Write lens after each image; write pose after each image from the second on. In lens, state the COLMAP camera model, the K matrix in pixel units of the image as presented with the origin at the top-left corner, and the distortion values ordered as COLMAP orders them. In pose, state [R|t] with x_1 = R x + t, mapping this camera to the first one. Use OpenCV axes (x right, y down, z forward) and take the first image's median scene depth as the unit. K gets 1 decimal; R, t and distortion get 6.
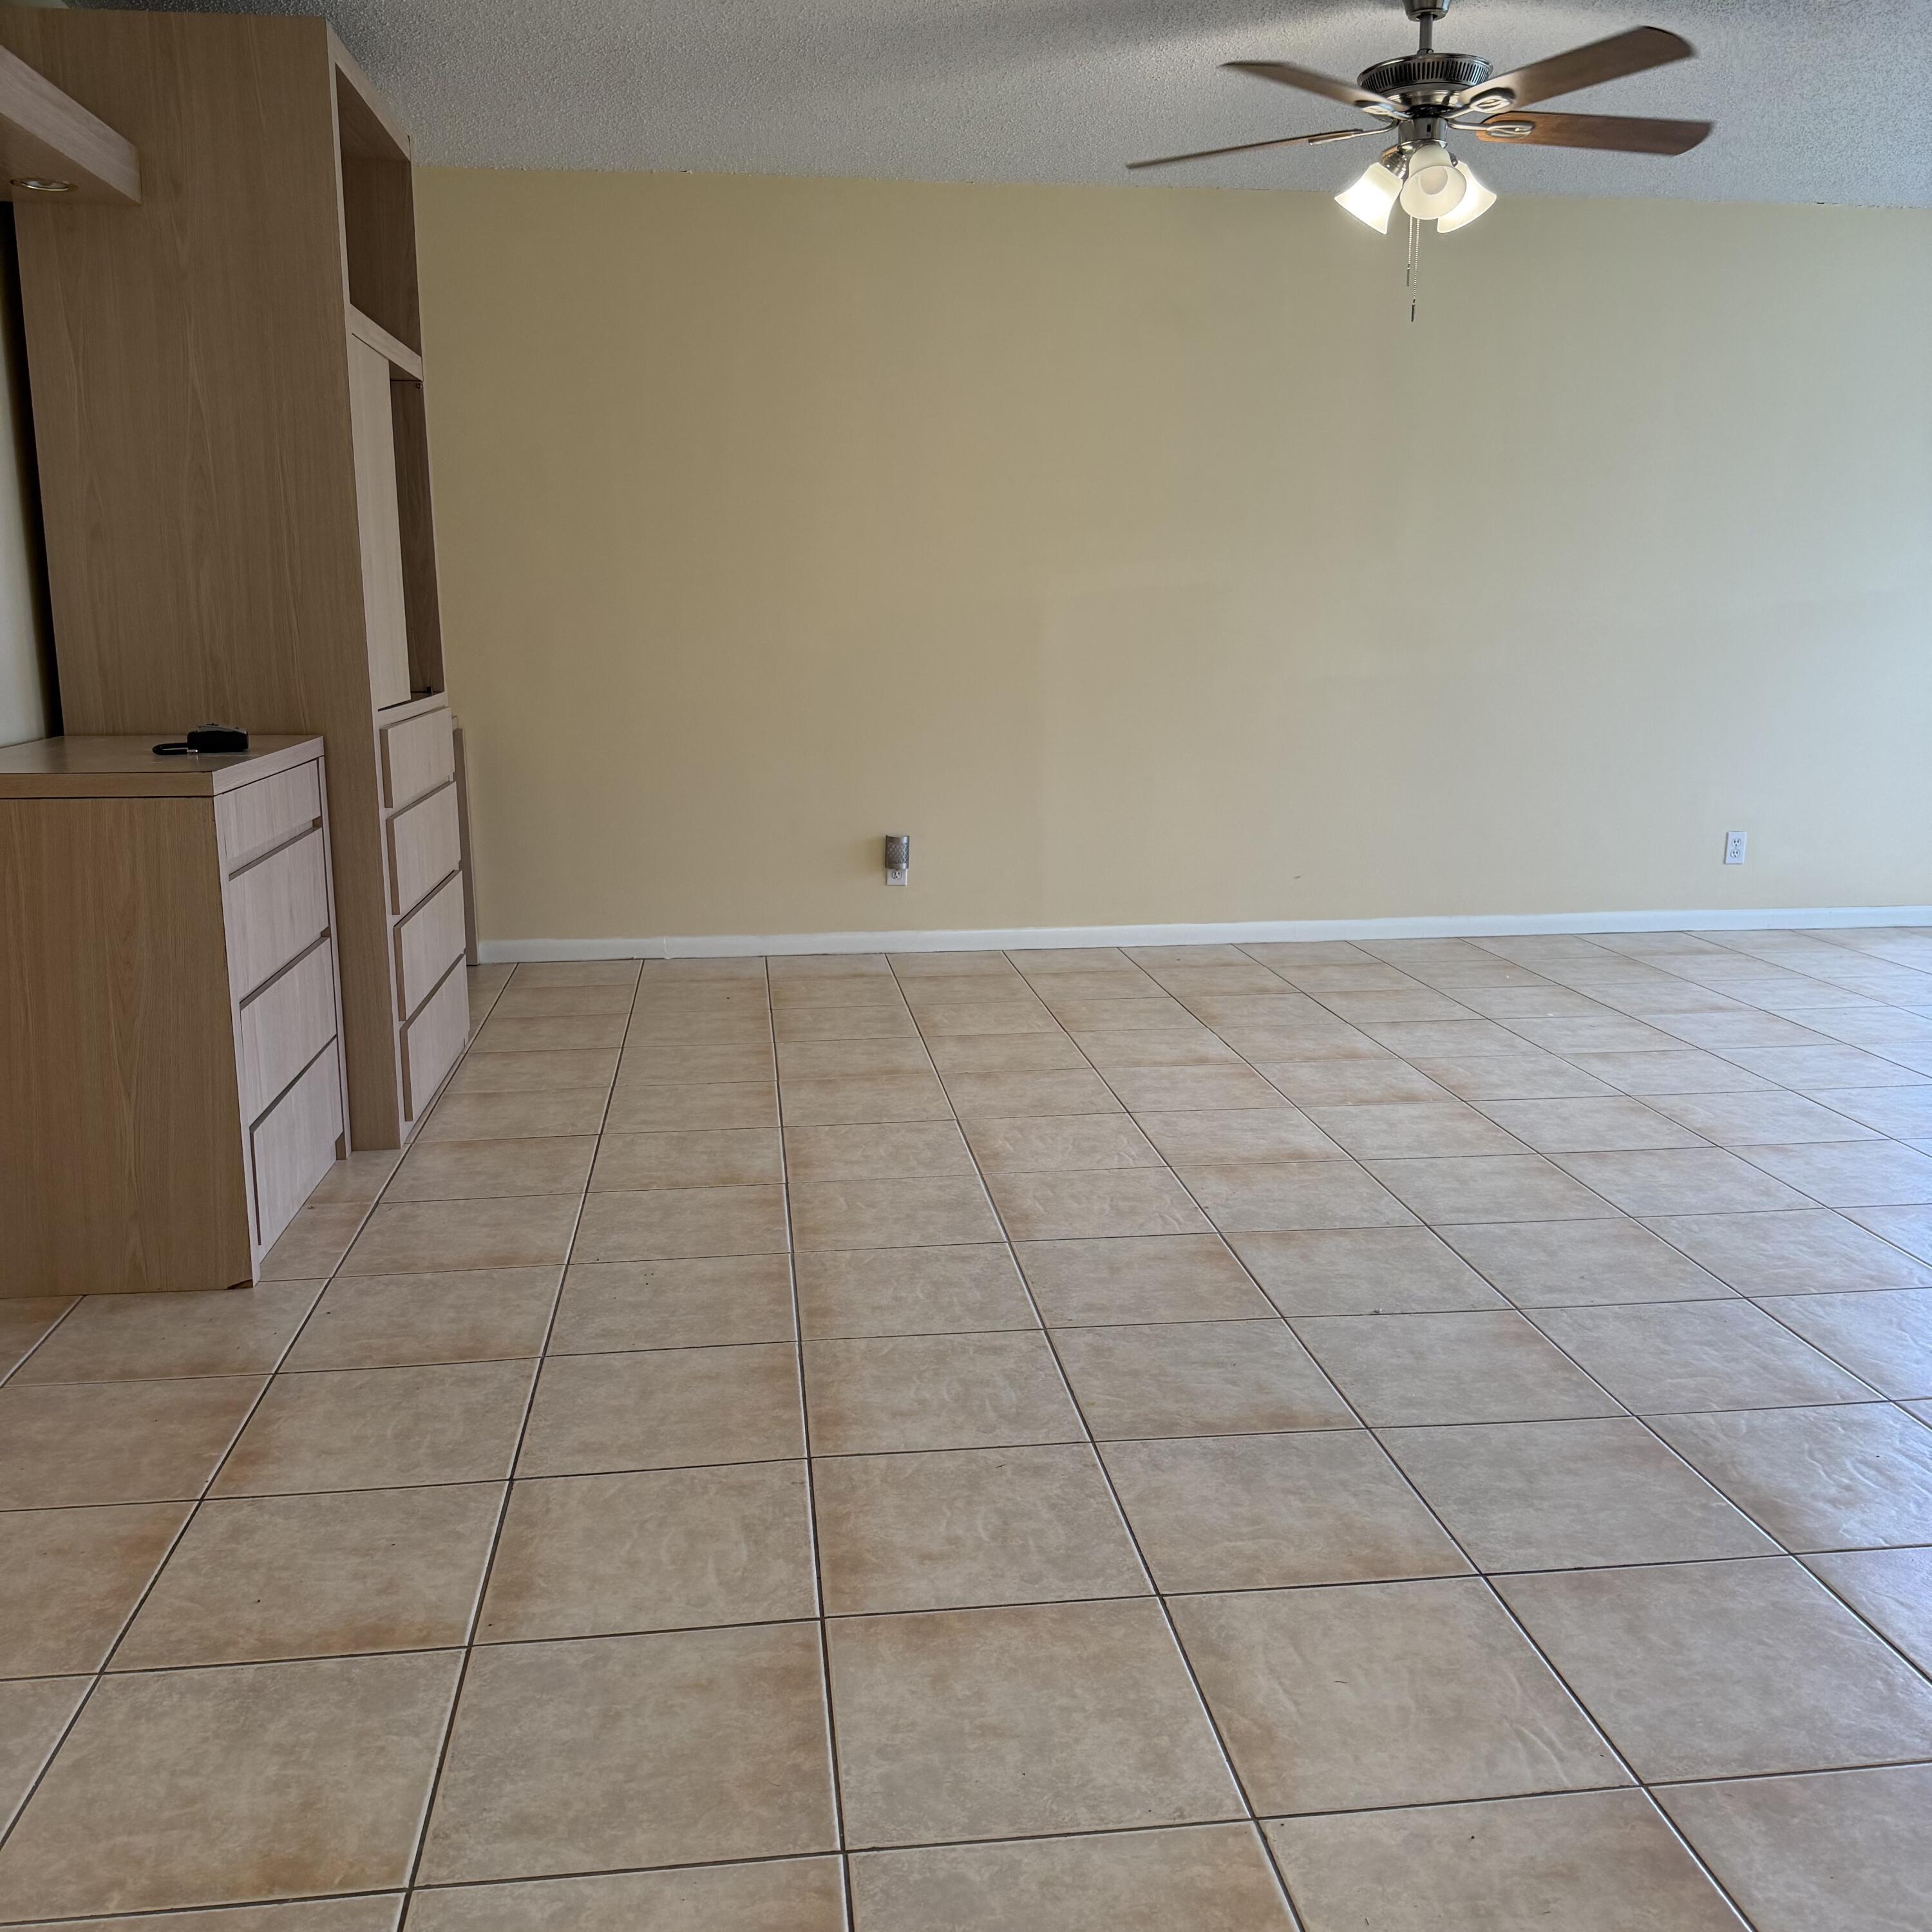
lens RADIAL K [[1794.0, 0, 955.5], [0, 1794.0, 961.7], [0, 0, 1]] dist [0.163068, -0.323501]
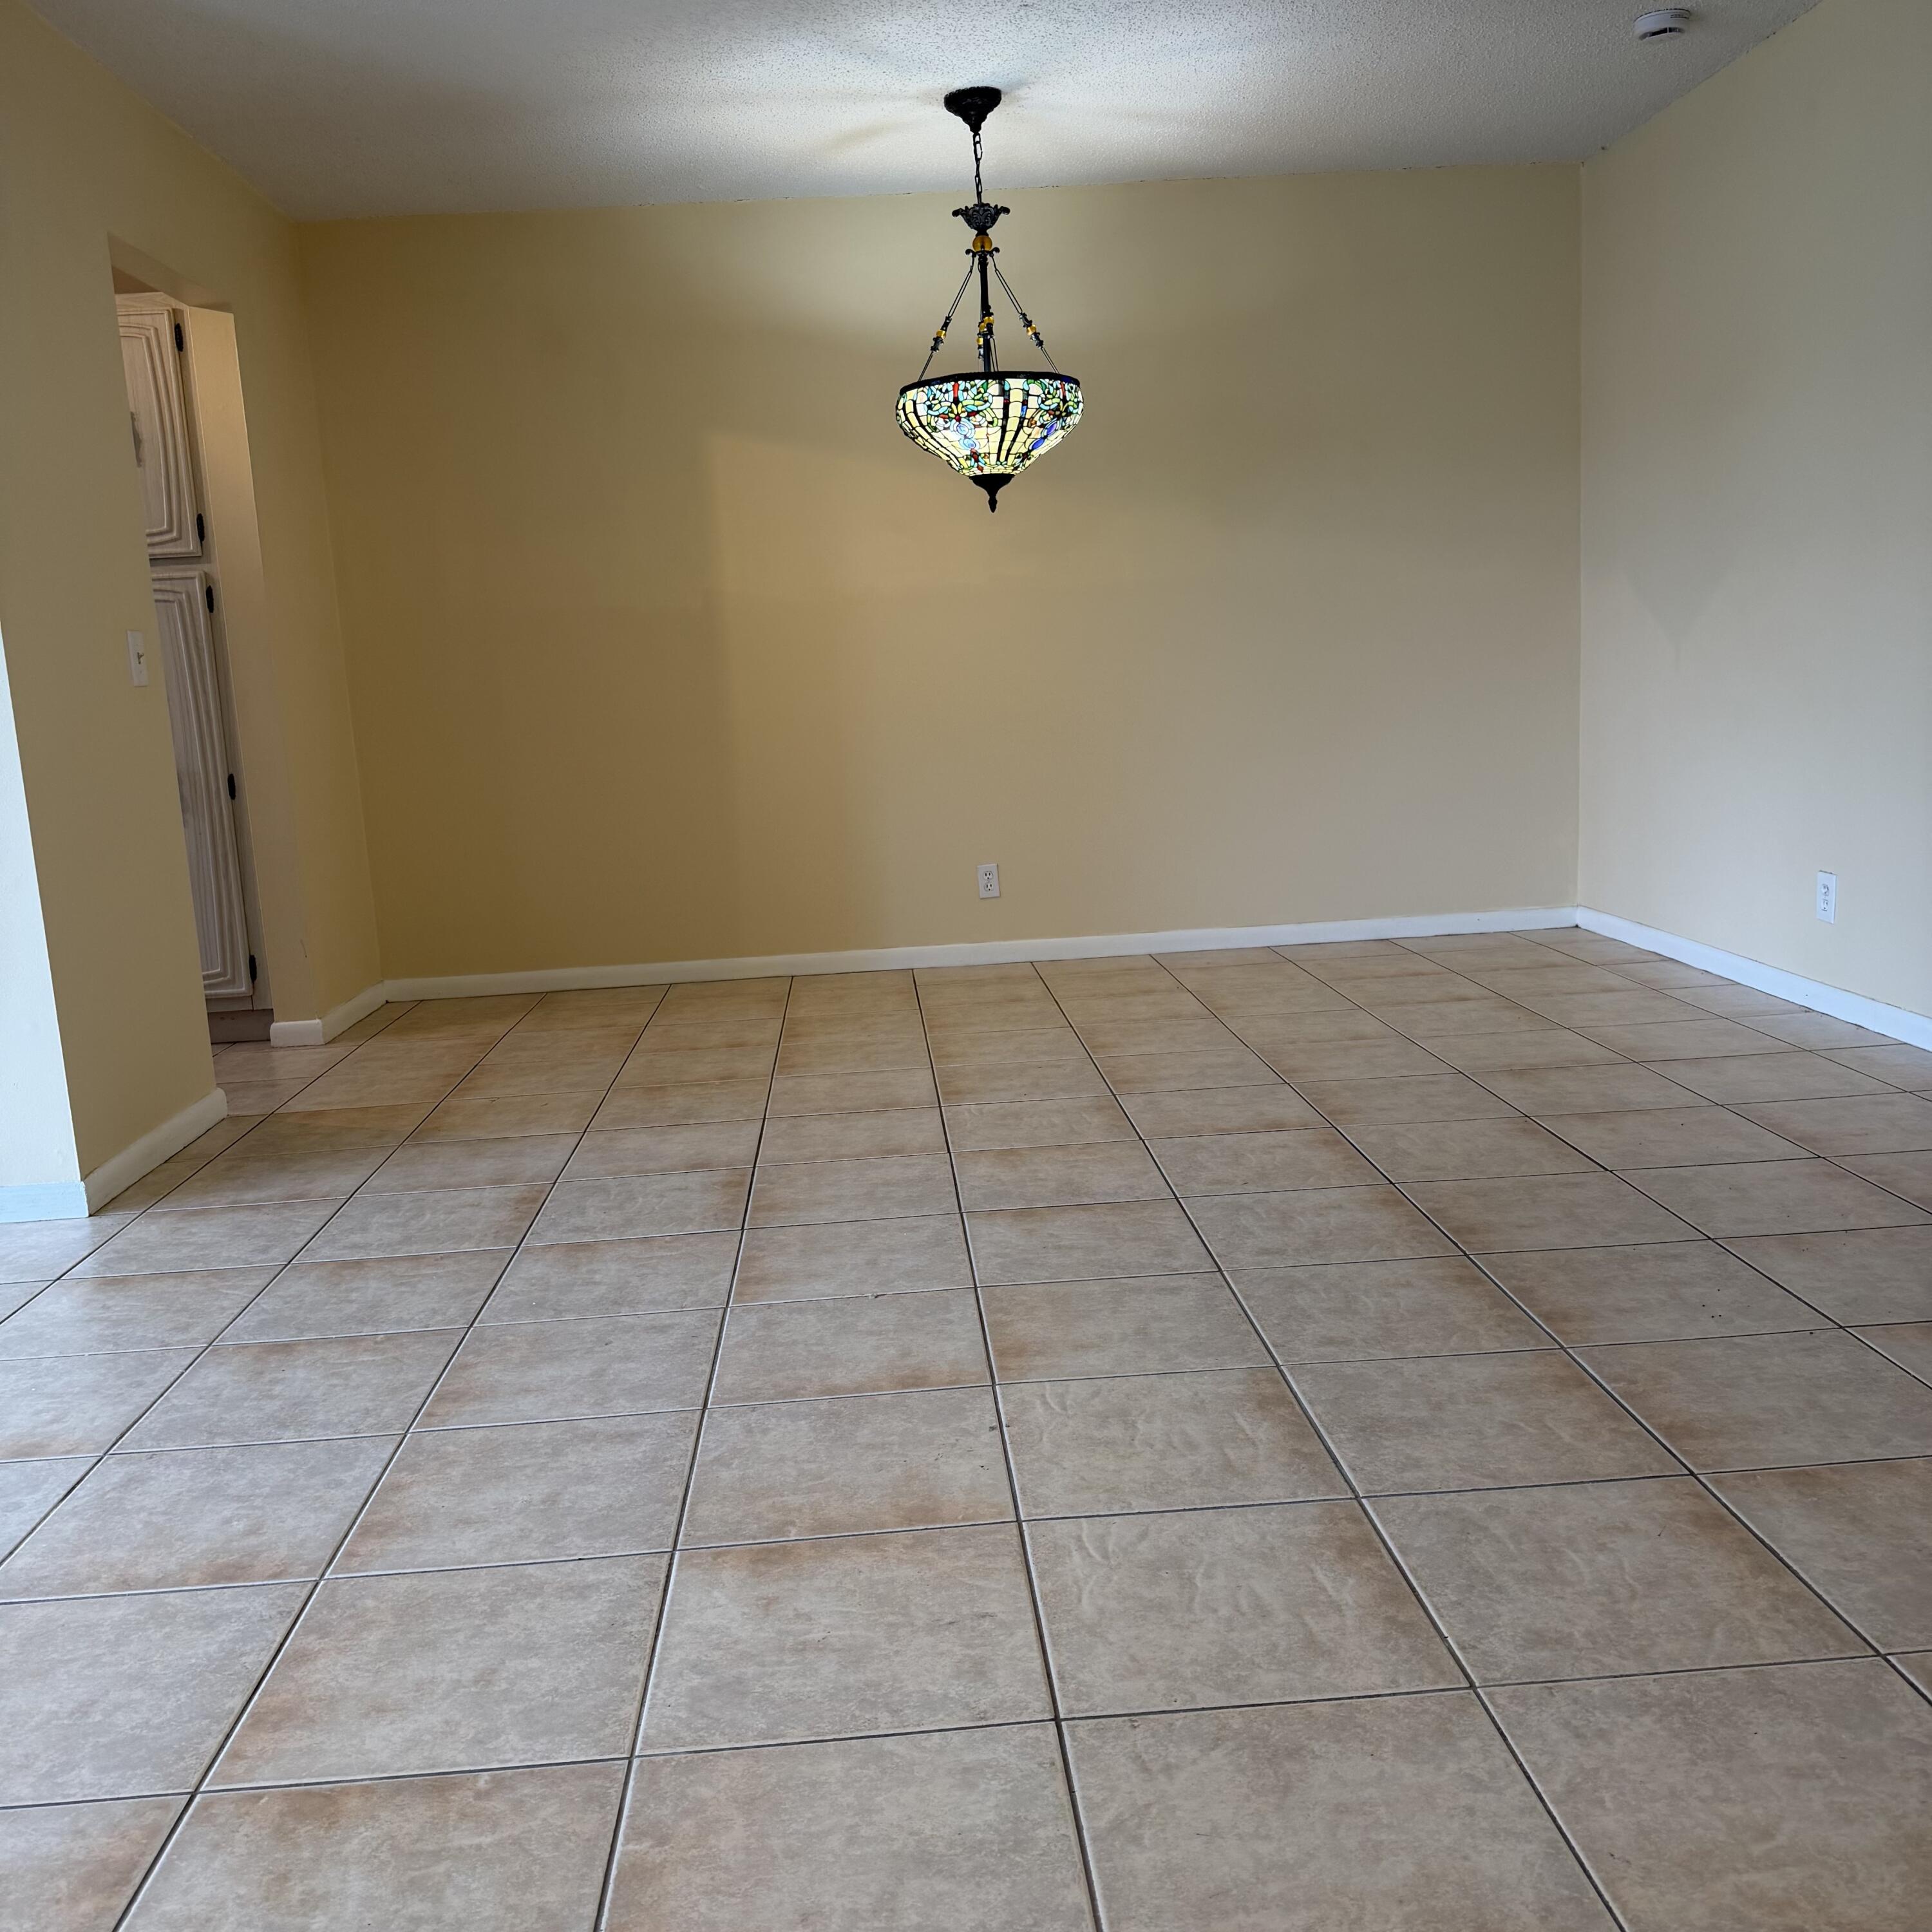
lens RADIAL K [[1794.0, 0, 955.5], [0, 1794.0, 961.7], [0, 0, 1]] dist [0.163068, -0.323501]
pose [[-0.996309, 0.045321, 0.072900, 0.107321], [0.068350, 0.932621, 0.354325, -0.296537], [-0.051930, 0.358000, -0.932276, 1.753115]]
